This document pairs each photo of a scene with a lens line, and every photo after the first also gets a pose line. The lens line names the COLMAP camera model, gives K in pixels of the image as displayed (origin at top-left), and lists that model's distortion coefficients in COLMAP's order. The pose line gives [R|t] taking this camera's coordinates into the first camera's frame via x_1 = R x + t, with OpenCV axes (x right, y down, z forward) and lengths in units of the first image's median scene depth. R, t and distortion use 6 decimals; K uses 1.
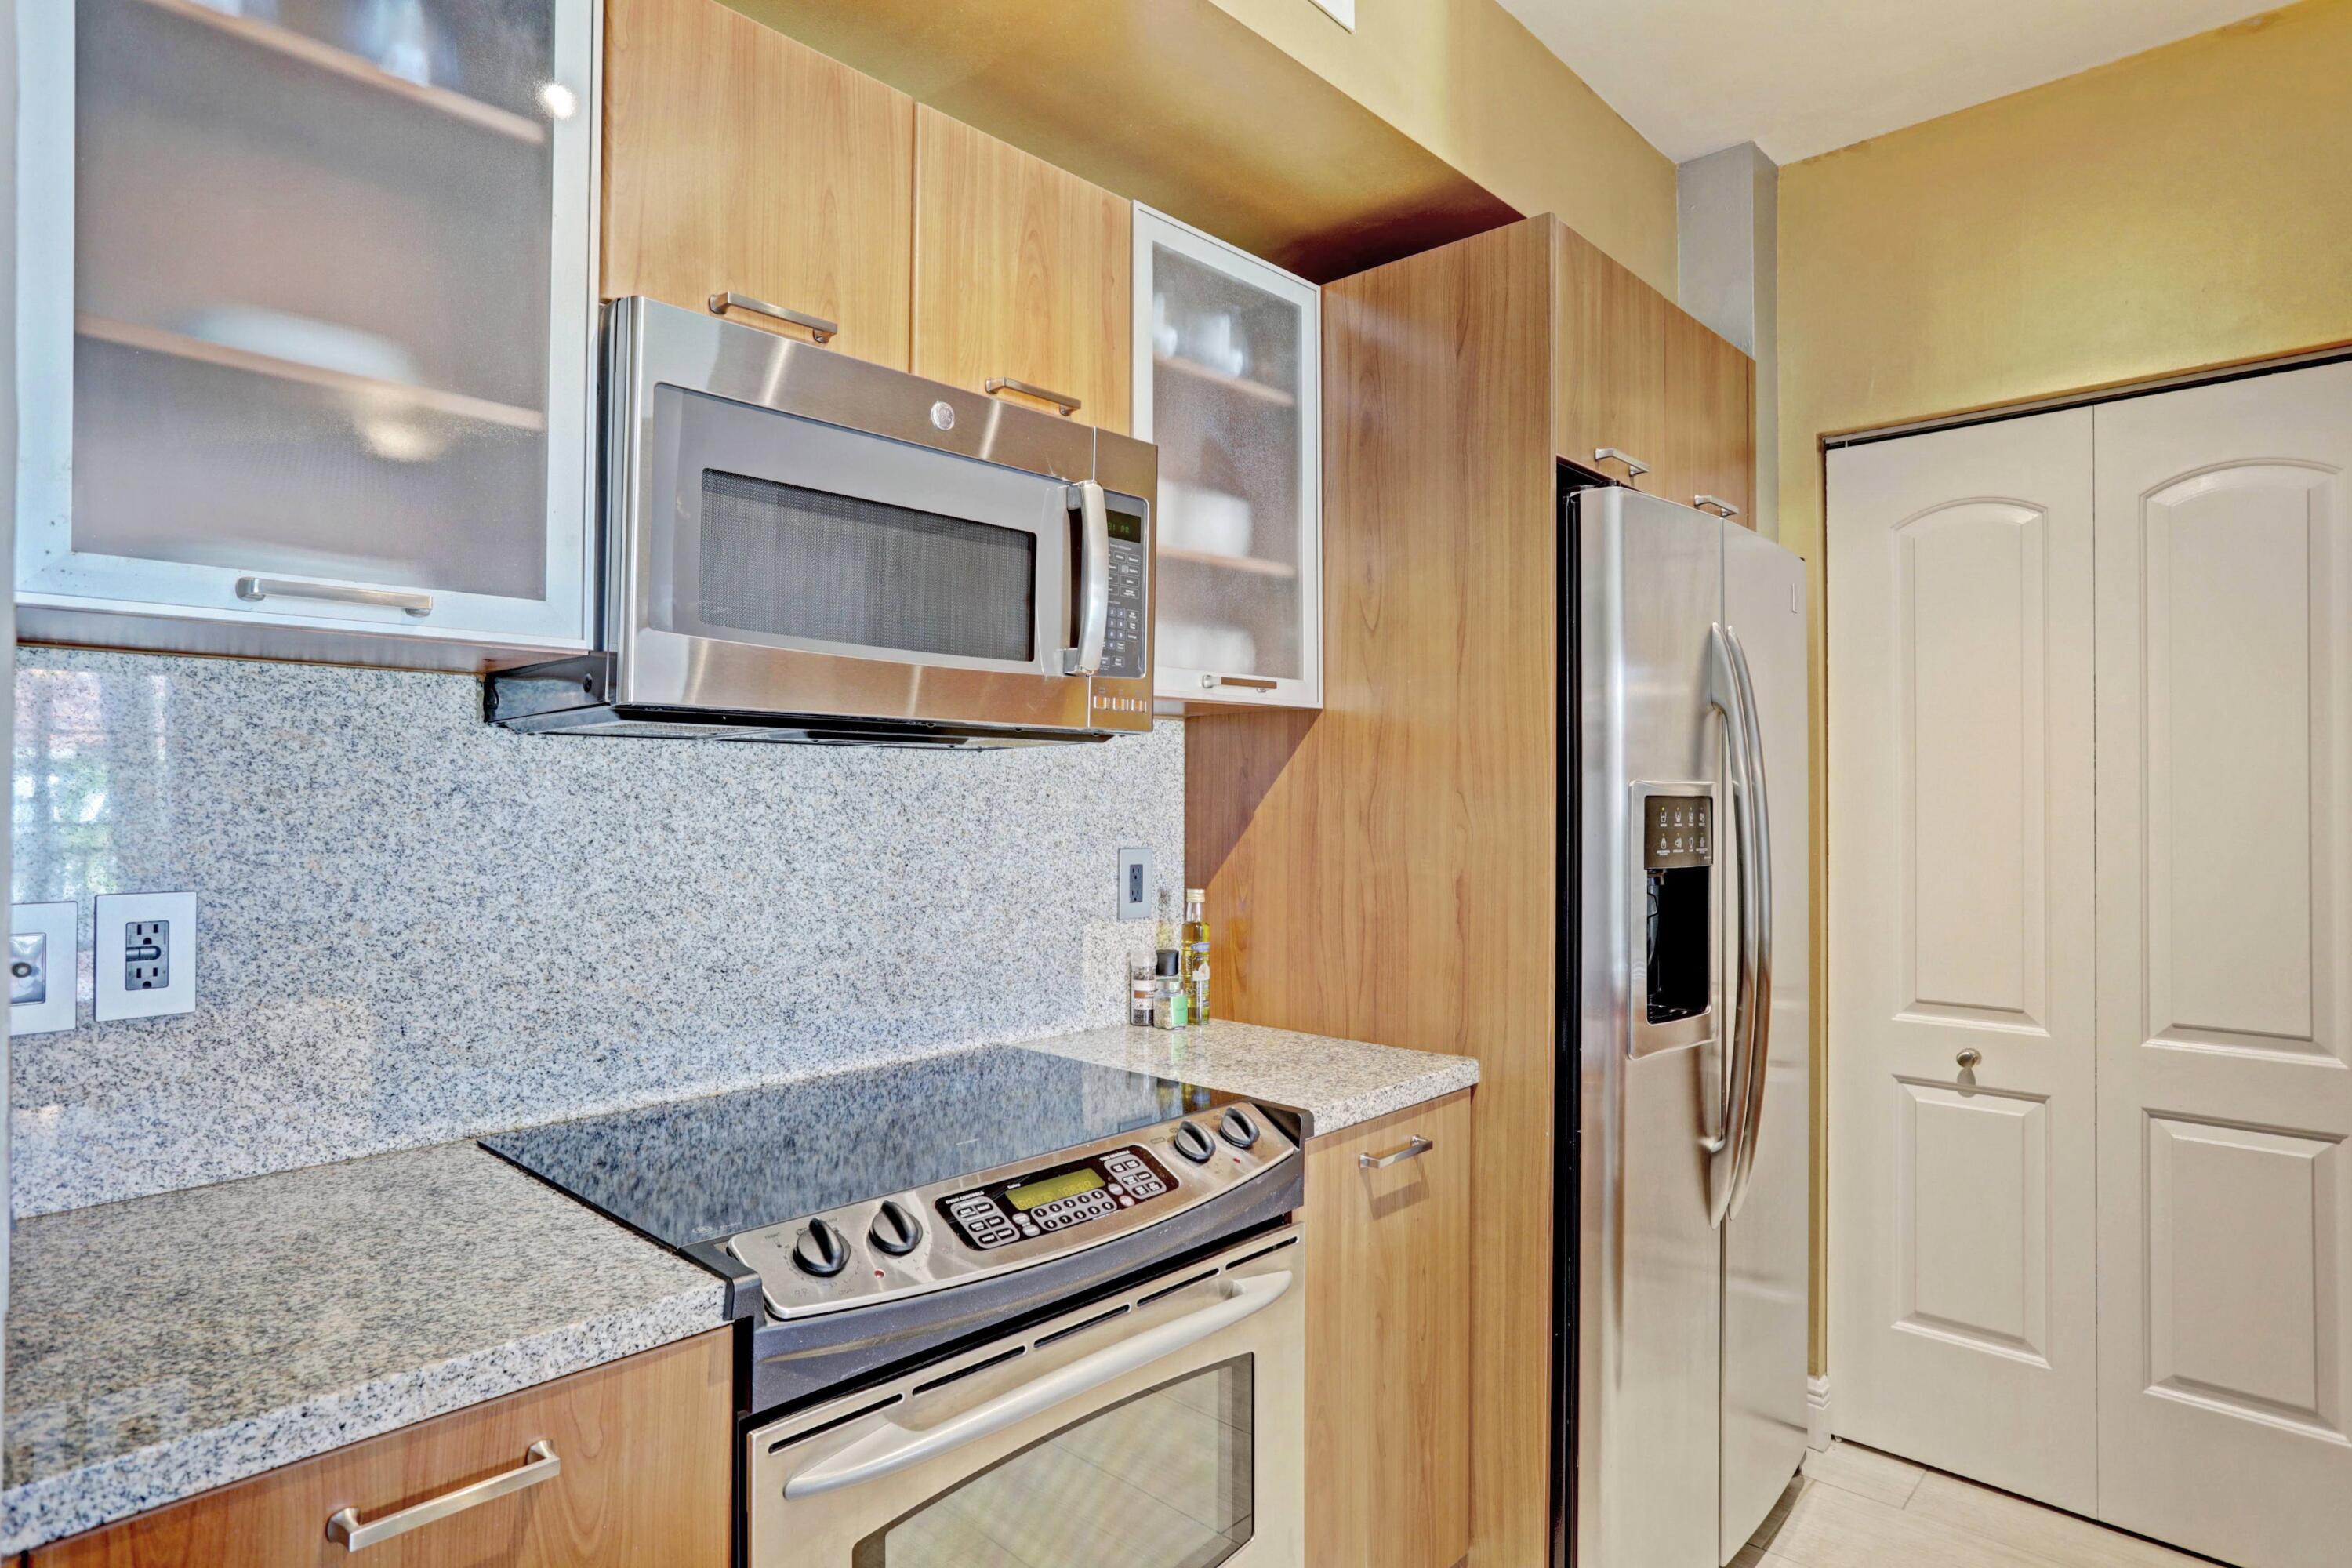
lens RADIAL K [[1282.8, 0, 1161.3], [0, 1282.8, 781.9], [0, 0, 1]] dist [-0.023414, 0.012083]
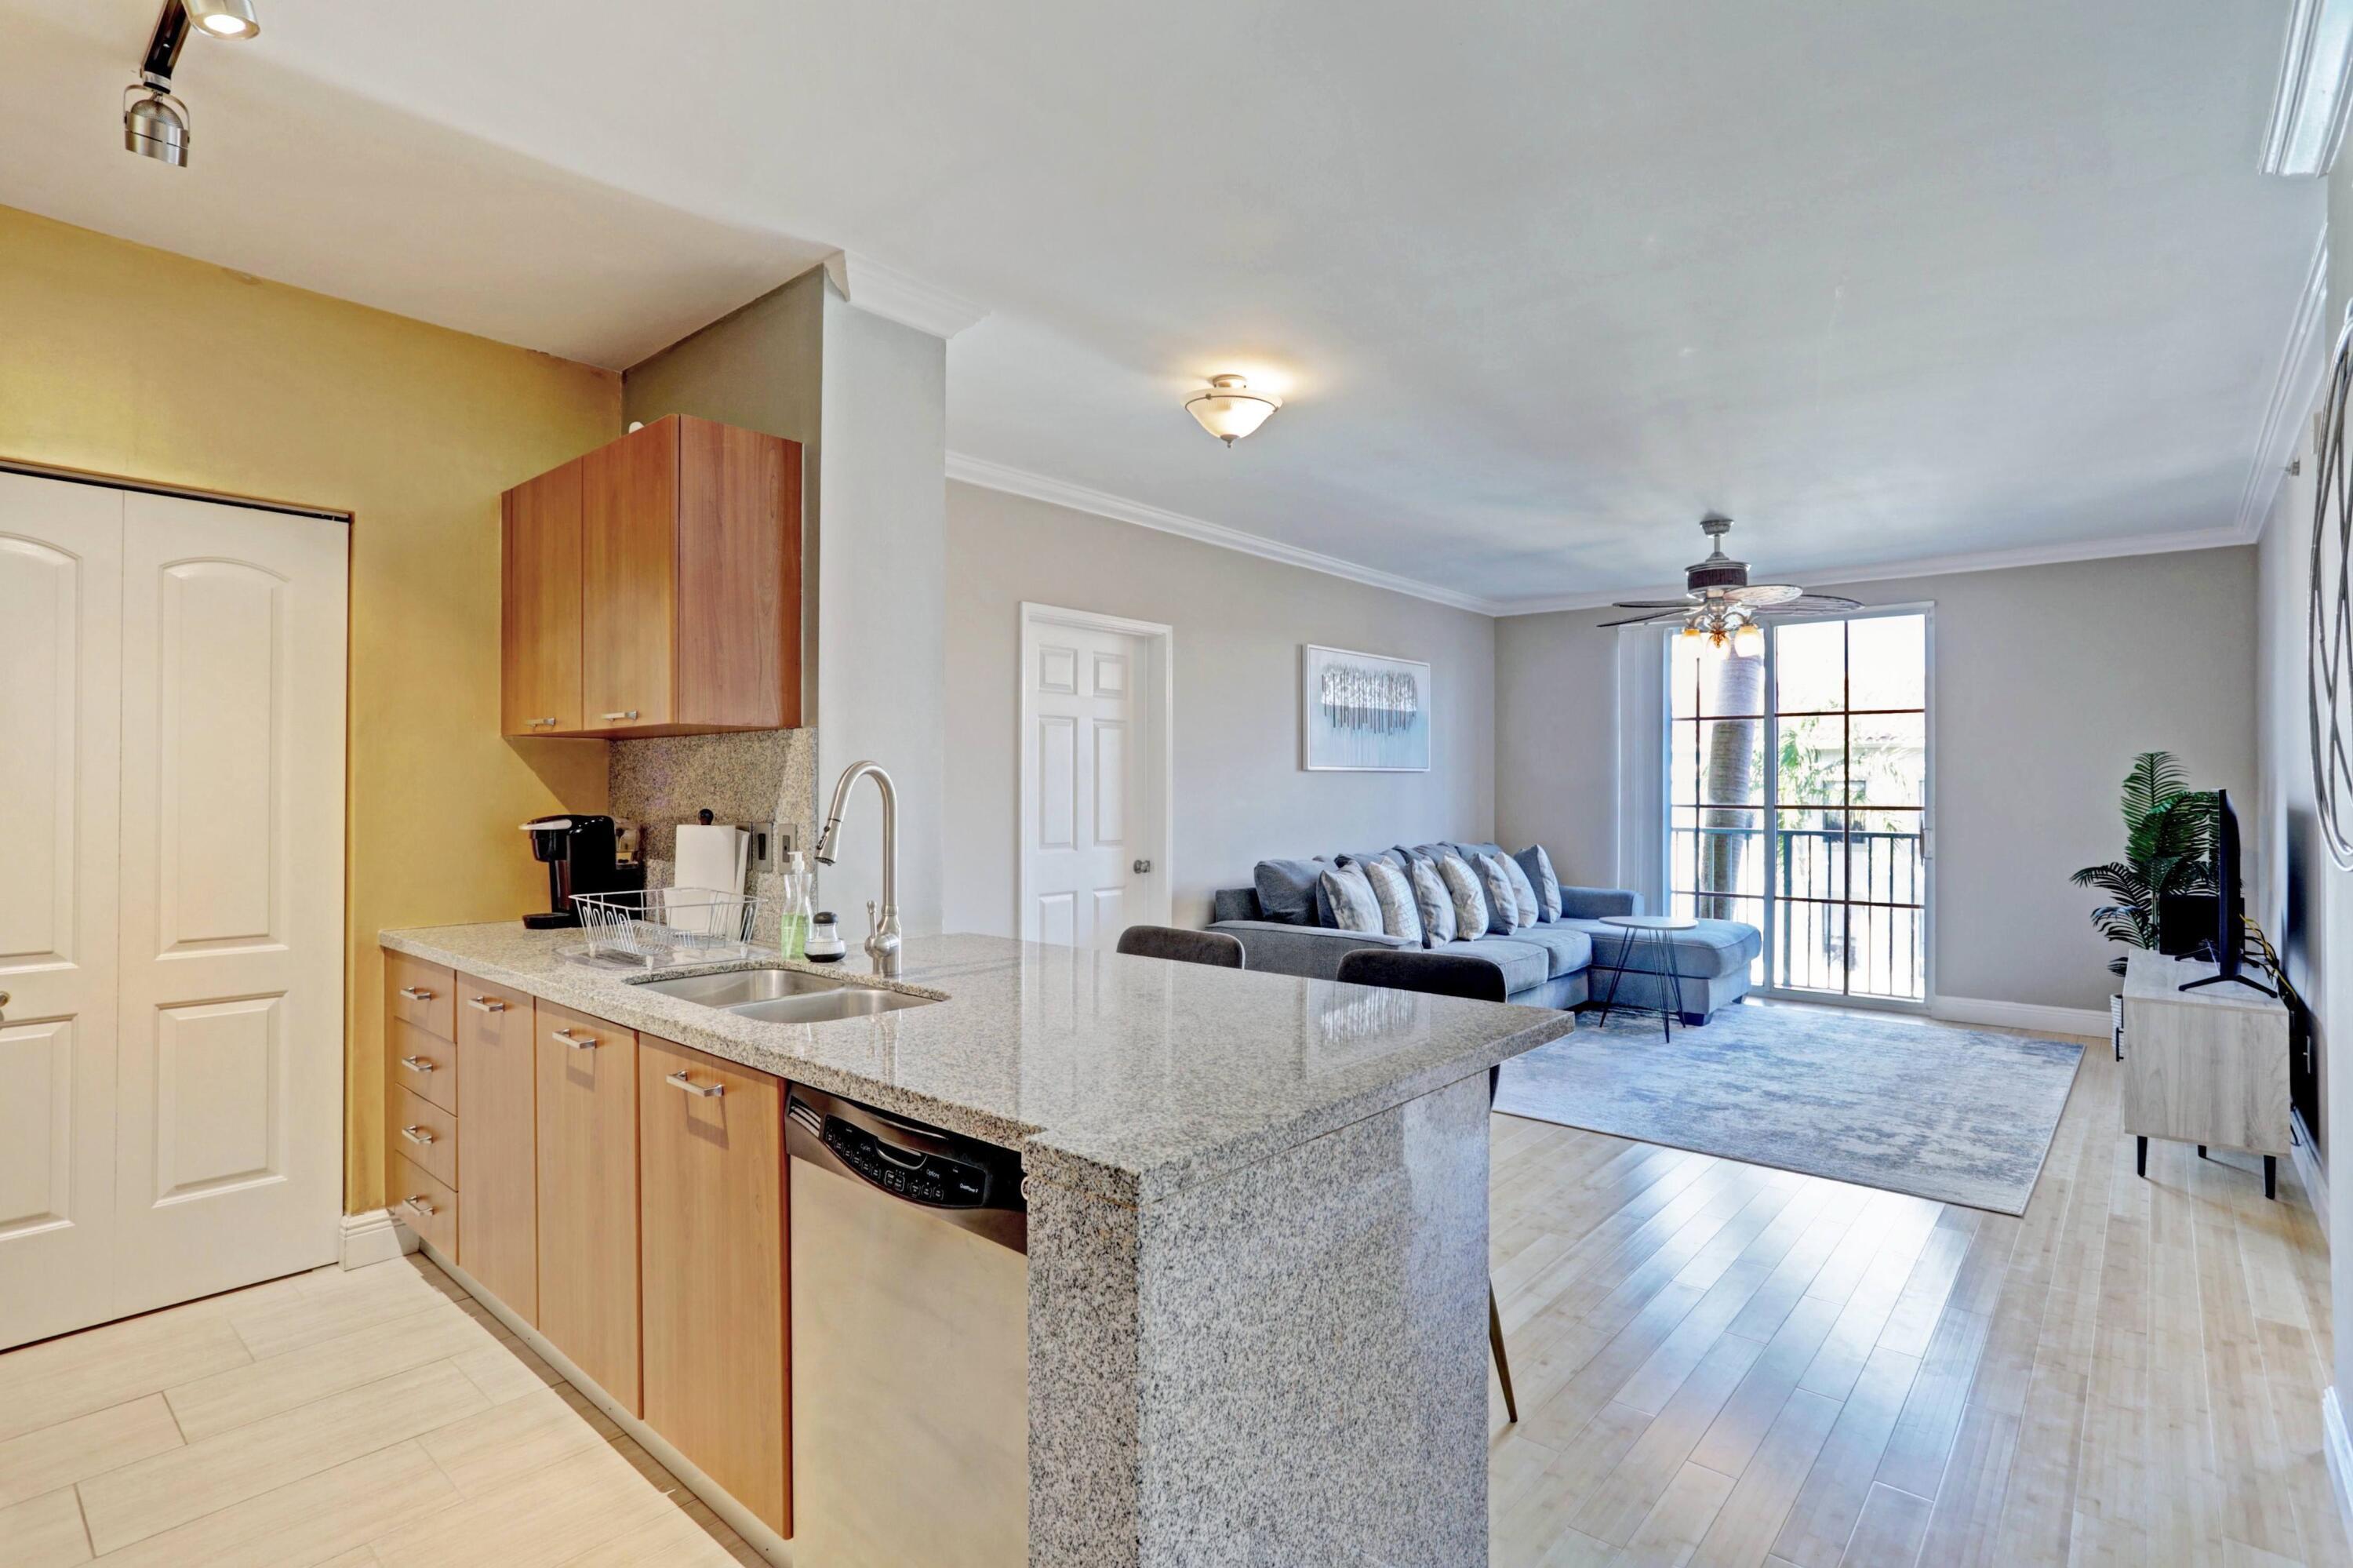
lens RADIAL K [[1147.0, 0, 1168.2], [0, 1147.0, 781.9], [0, 0, 1]] dist [-0.050729, 0.031060]
pose [[-0.038640, 0.002135, 0.999251, -0.641947], [-0.014317, 0.999894, -0.002690, -0.002062], [-0.999151, -0.014410, -0.038605, -0.082623]]
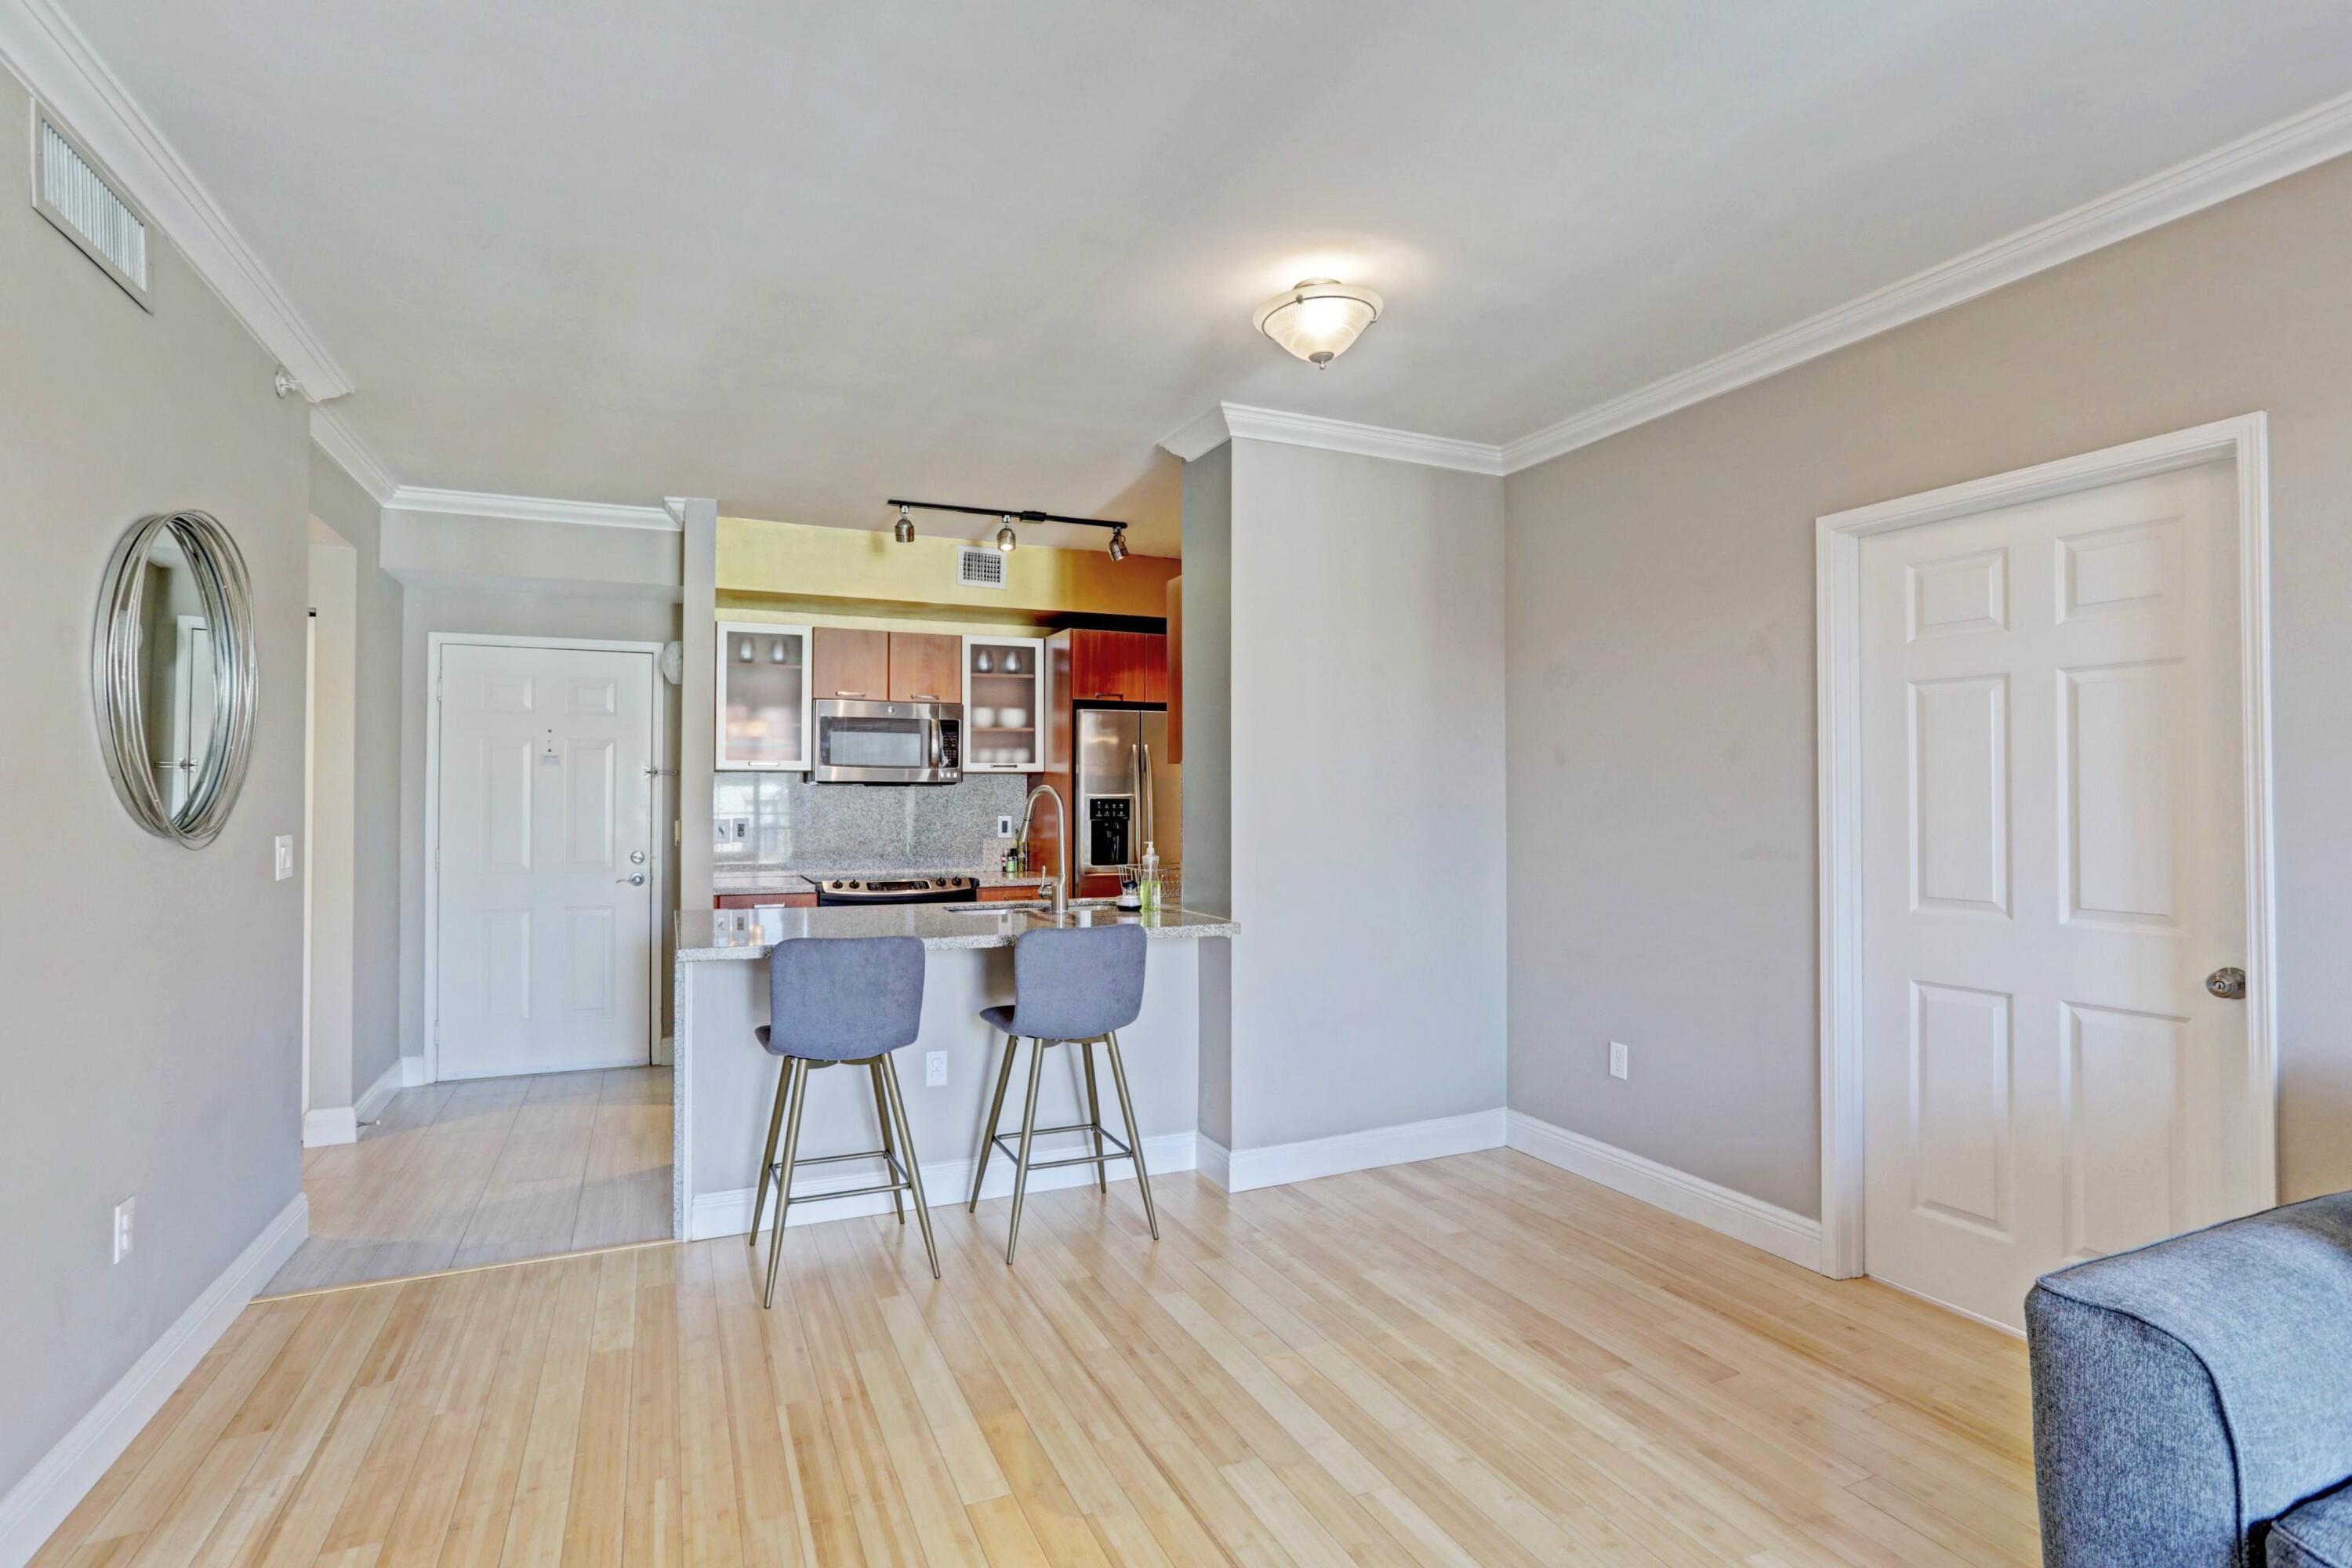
lens RADIAL K [[1146.5, 0, 1177.2], [0, 1146.5, 789.0], [0, 0, 1]] dist [-0.050729, 0.031060]
pose [[0.925750, -0.005668, -0.378094, 1.823586], [0.006897, 0.999974, 0.001896, -0.020305], [0.378073, -0.004363, 0.925765, -1.833814]]
